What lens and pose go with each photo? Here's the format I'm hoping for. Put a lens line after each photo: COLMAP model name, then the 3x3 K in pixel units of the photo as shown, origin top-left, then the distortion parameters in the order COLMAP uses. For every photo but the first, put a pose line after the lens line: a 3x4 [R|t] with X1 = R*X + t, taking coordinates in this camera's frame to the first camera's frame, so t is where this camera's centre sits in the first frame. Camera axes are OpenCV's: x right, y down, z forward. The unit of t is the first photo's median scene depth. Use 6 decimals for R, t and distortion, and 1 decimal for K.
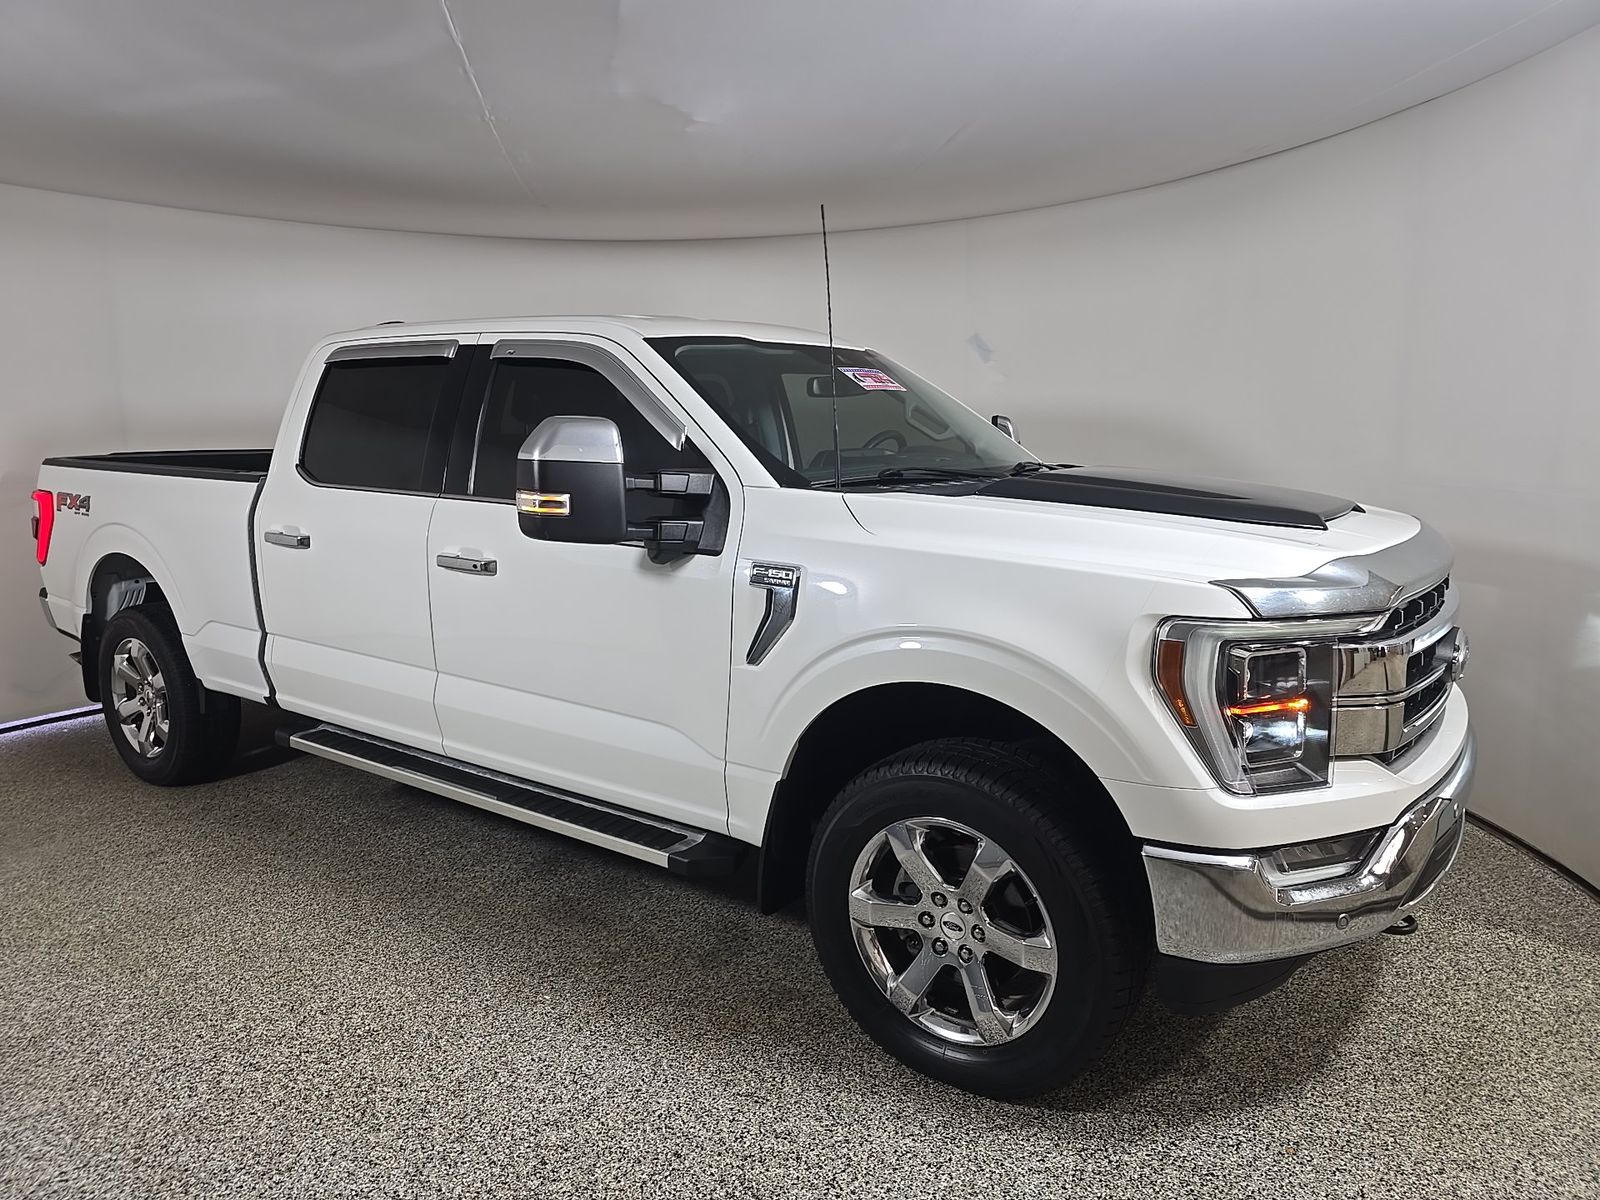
lens RADIAL K [[1101.3, 0, 796.0], [0, 1101.3, 623.1], [0, 0, 1]] dist [0.046364, -0.042047]
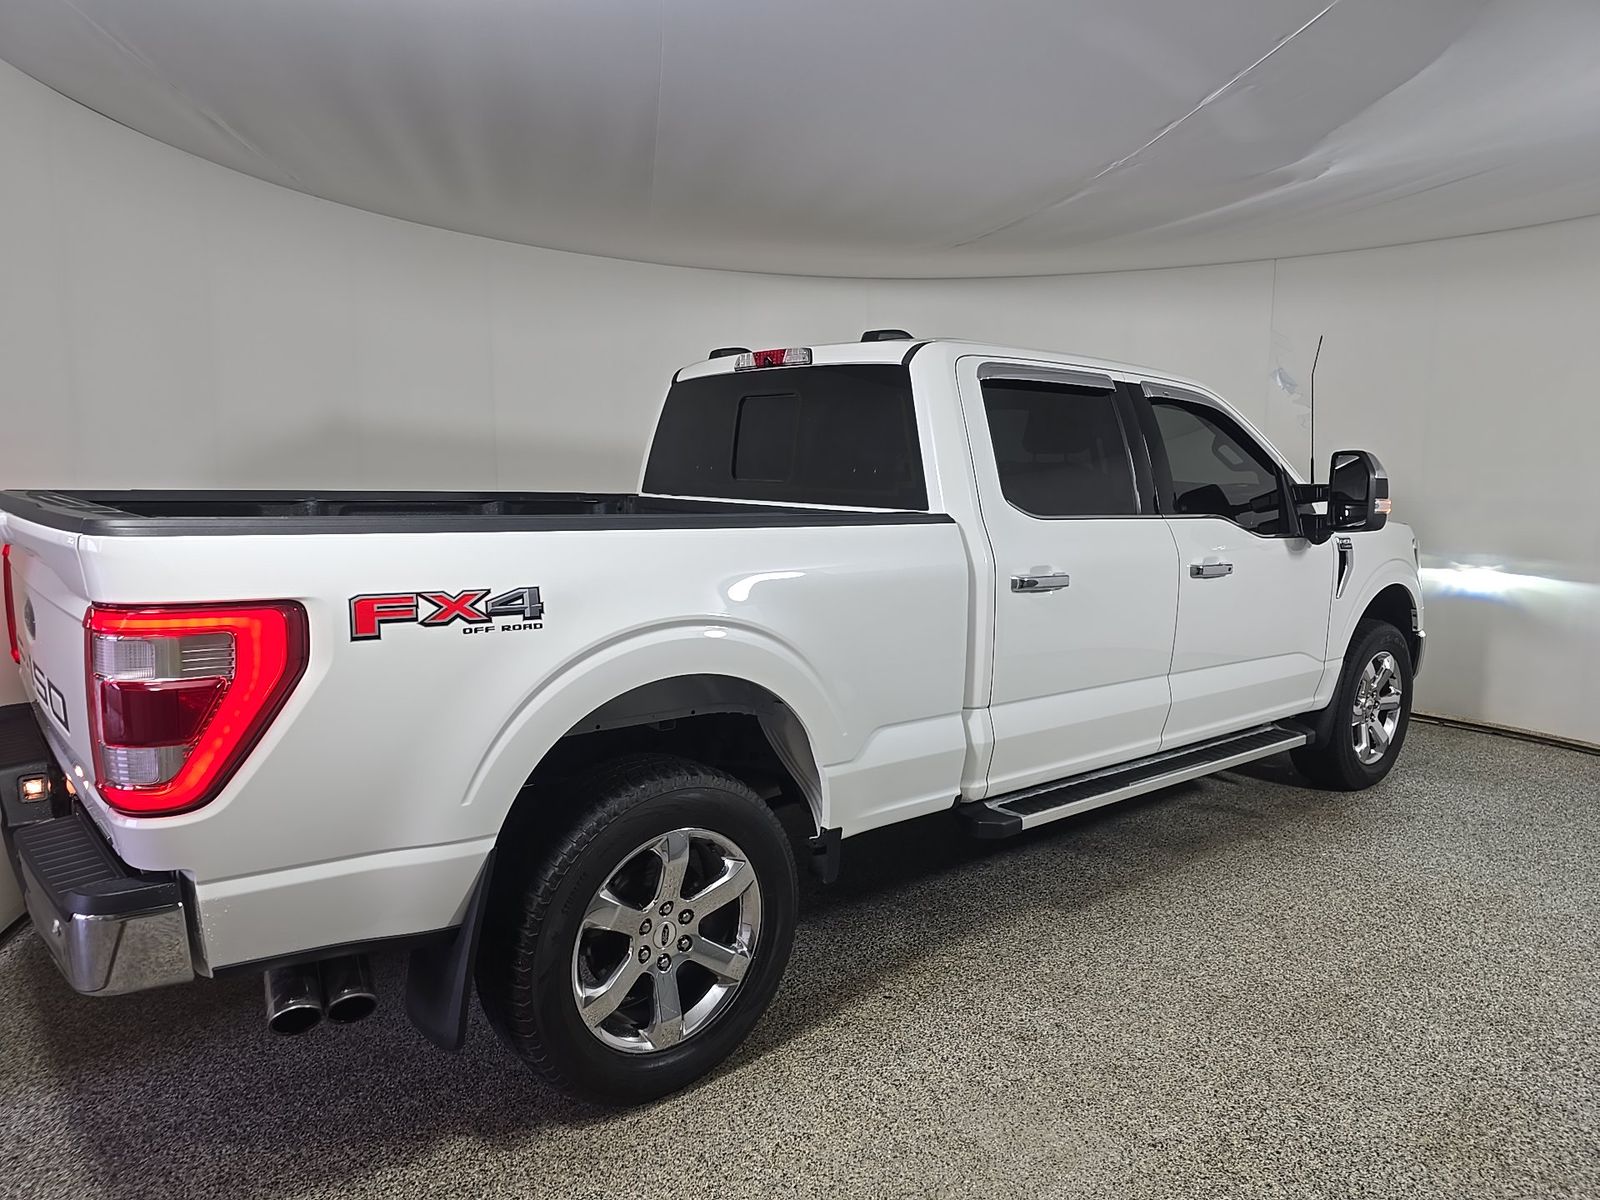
lens RADIAL K [[1101.3, 0, 796.0], [0, 1101.3, 623.1], [0, 0, 1]] dist [0.046364, -0.042047]
pose [[0.218692, -0.133981, 0.966552, -1.344379], [0.153446, 0.982927, 0.101532, -0.161941], [-0.963653, 0.126109, 0.235517, 0.995173]]
